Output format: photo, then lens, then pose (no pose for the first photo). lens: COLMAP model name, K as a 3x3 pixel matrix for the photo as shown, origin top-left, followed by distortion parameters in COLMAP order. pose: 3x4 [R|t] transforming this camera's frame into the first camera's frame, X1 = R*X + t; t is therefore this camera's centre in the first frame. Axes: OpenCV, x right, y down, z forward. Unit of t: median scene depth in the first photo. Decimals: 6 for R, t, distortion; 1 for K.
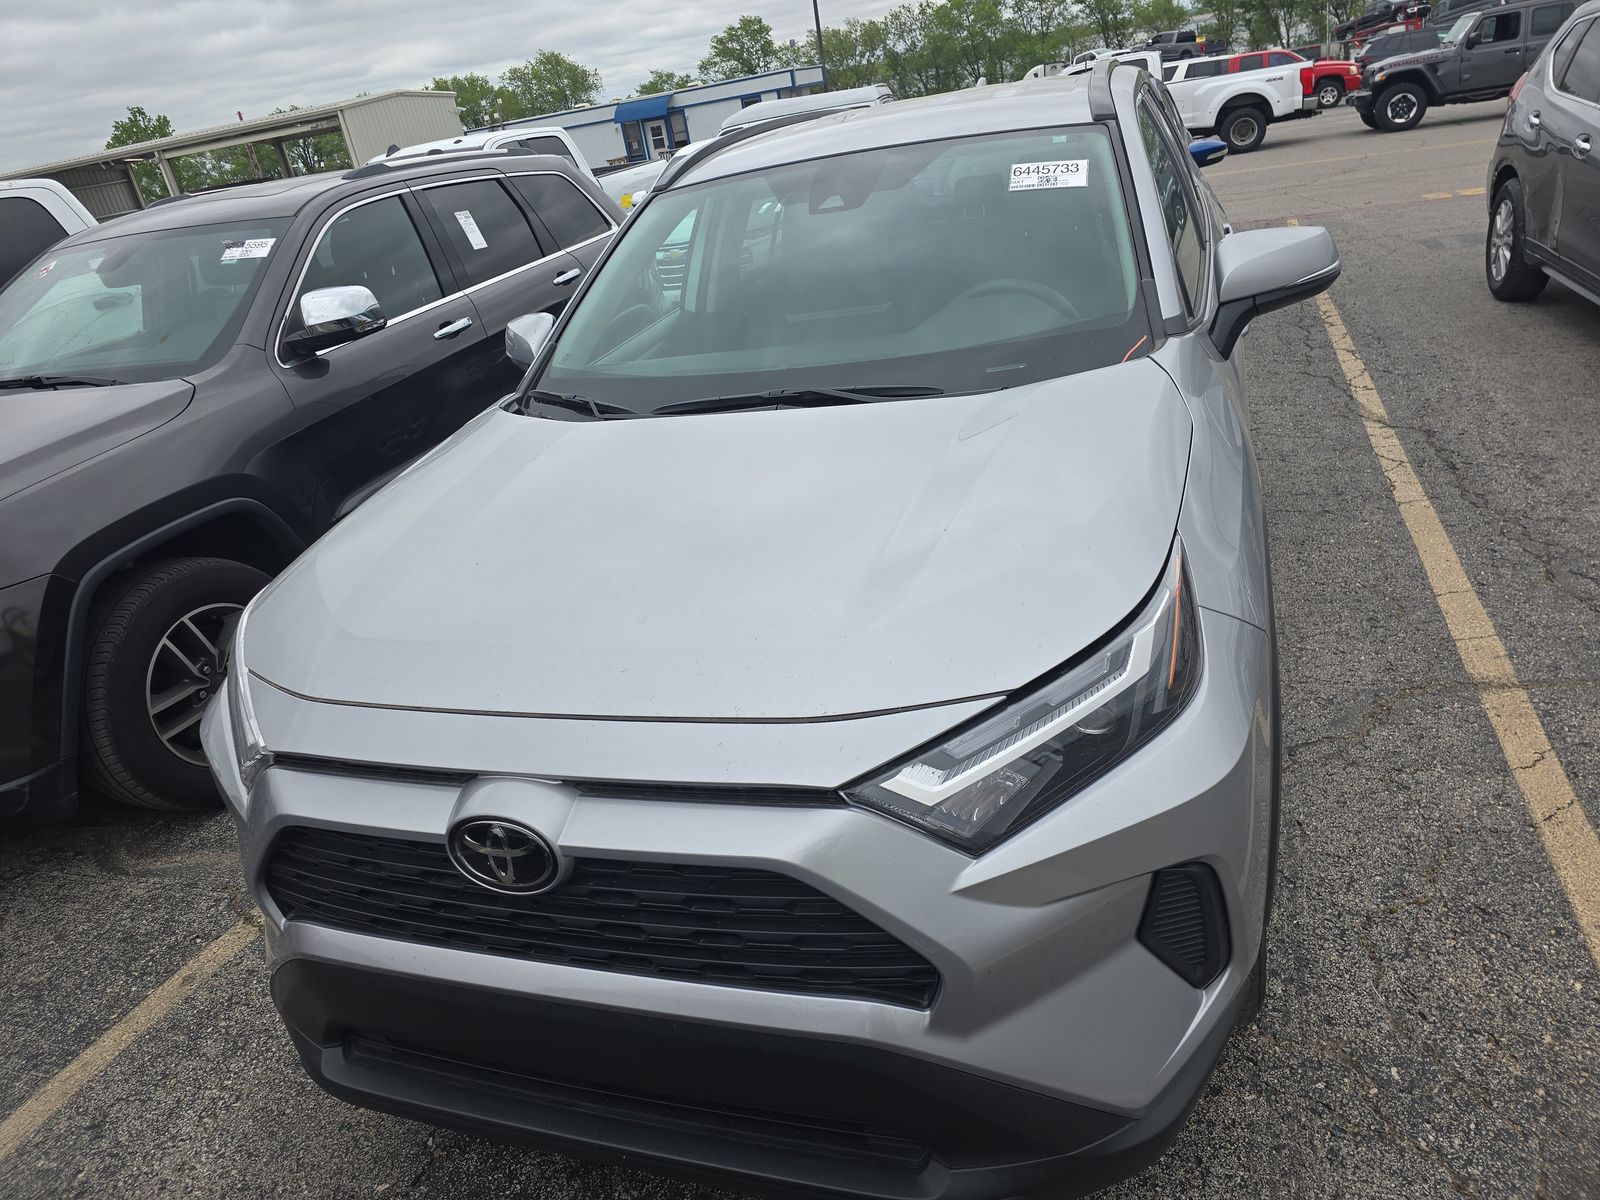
lens RADIAL K [[1066.3, 0, 793.9], [0, 1066.3, 600.0], [0, 0, 1]] dist [0.064813, -0.062542]
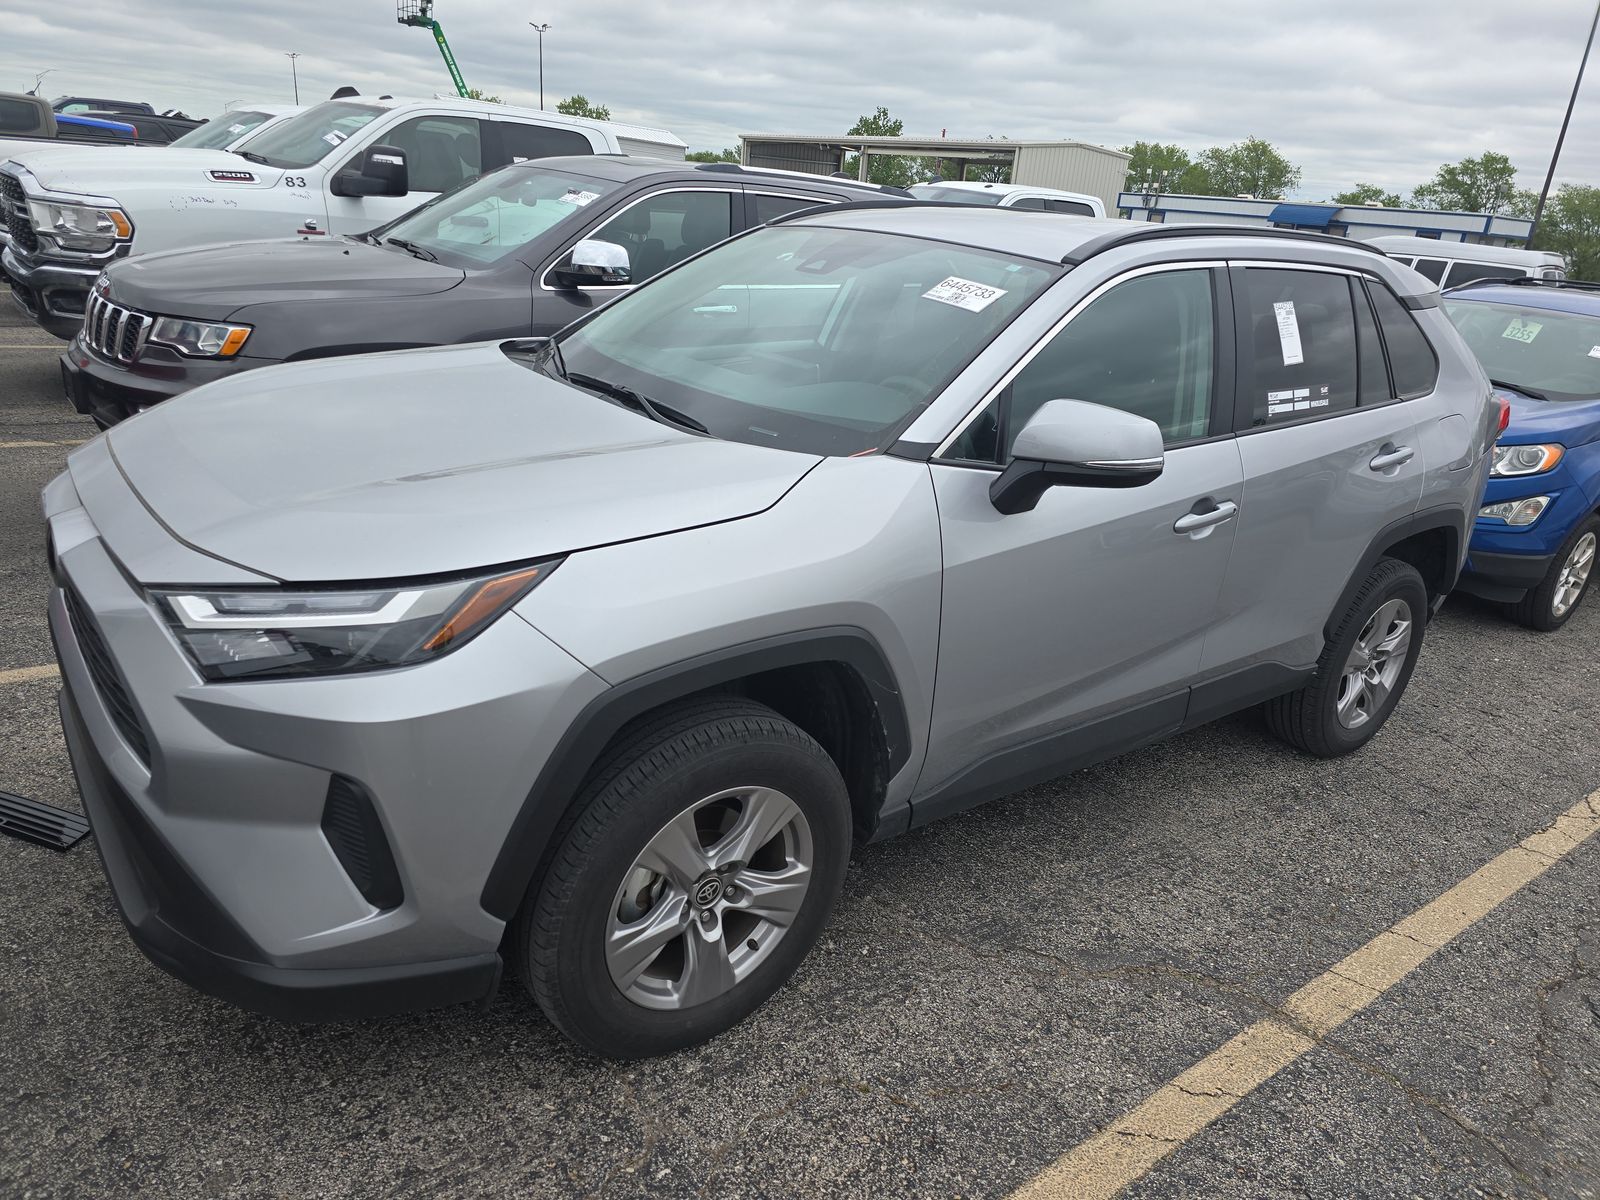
lens RADIAL K [[1066.3, 0, 793.9], [0, 1066.3, 600.0], [0, 0, 1]] dist [0.064813, -0.062542]
pose [[0.809487, 0.406336, -0.423819, 0.479065], [-0.426088, 0.903180, 0.052103, -0.082368], [0.403956, 0.138408, 0.904247, 0.037609]]
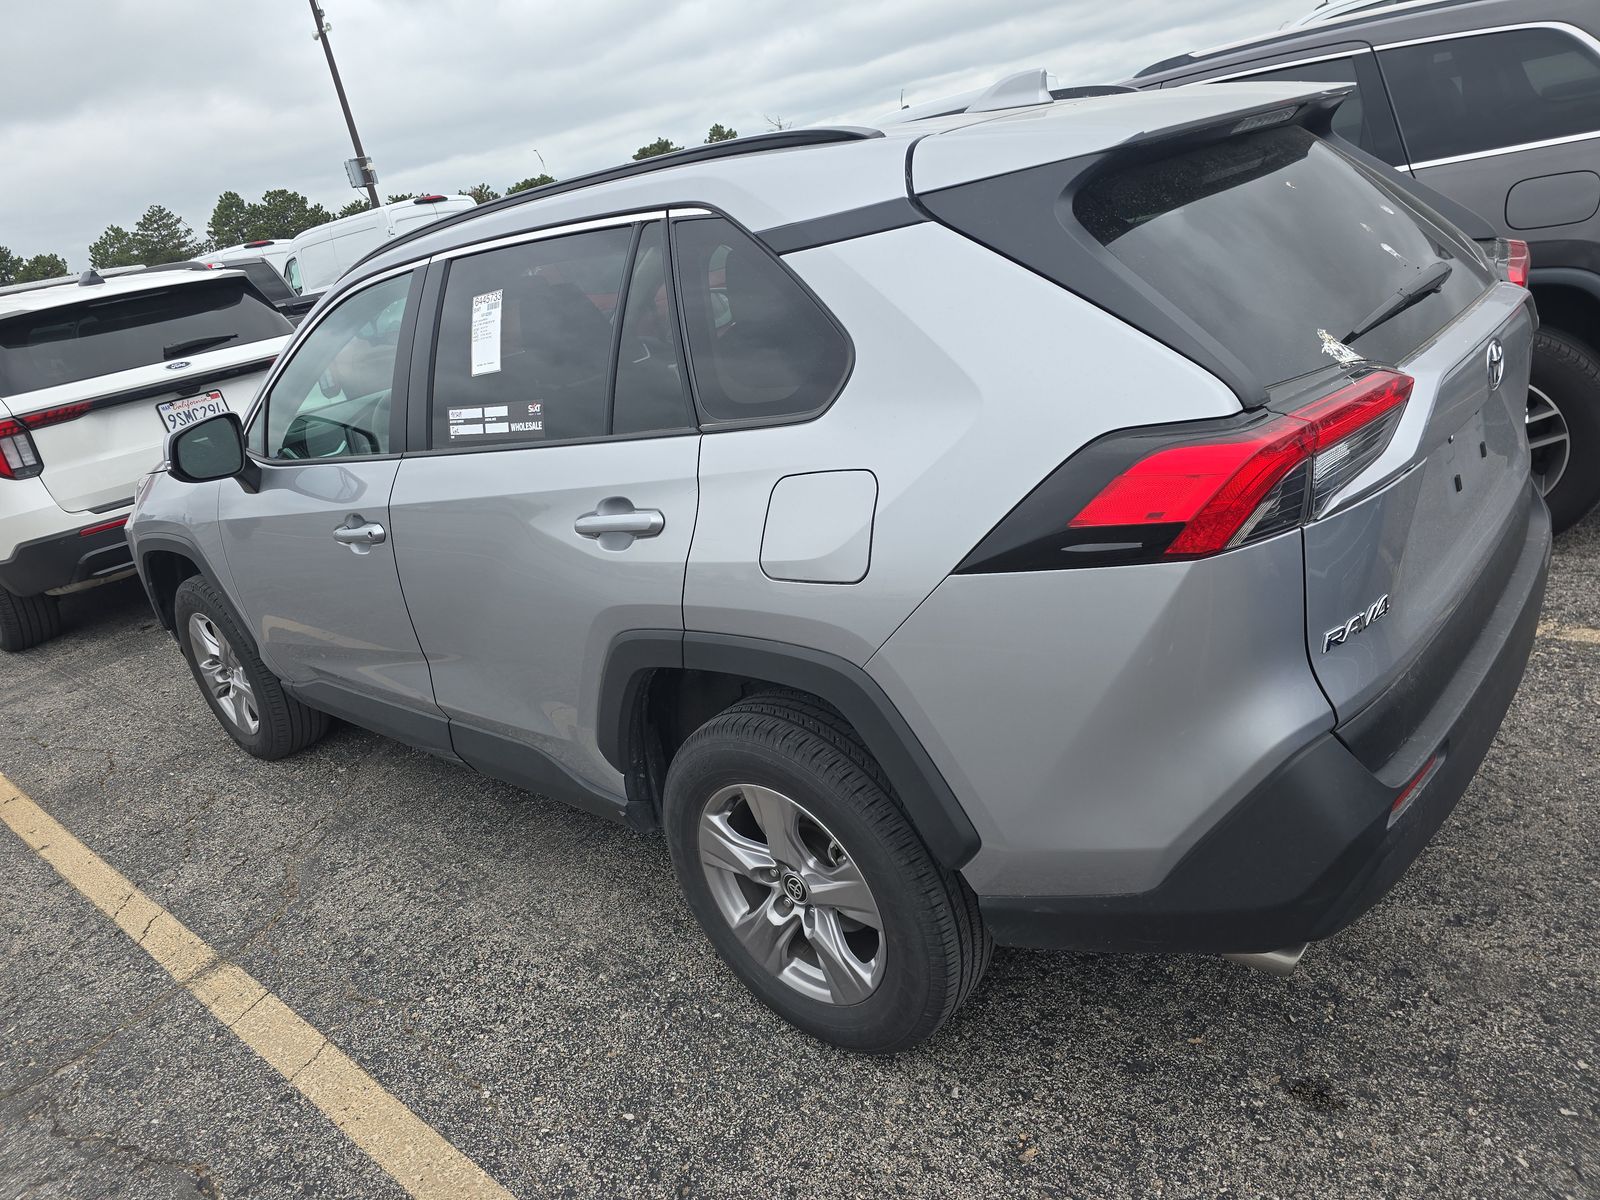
lens RADIAL K [[1066.3, 0, 793.9], [0, 1066.3, 600.0], [0, 0, 1]] dist [0.064813, -0.062542]
pose [[-0.329042, 0.528246, -0.782744, 0.905614], [-0.158416, 0.786276, 0.597223, -0.714195], [0.930933, 0.320511, -0.175035, 1.329968]]
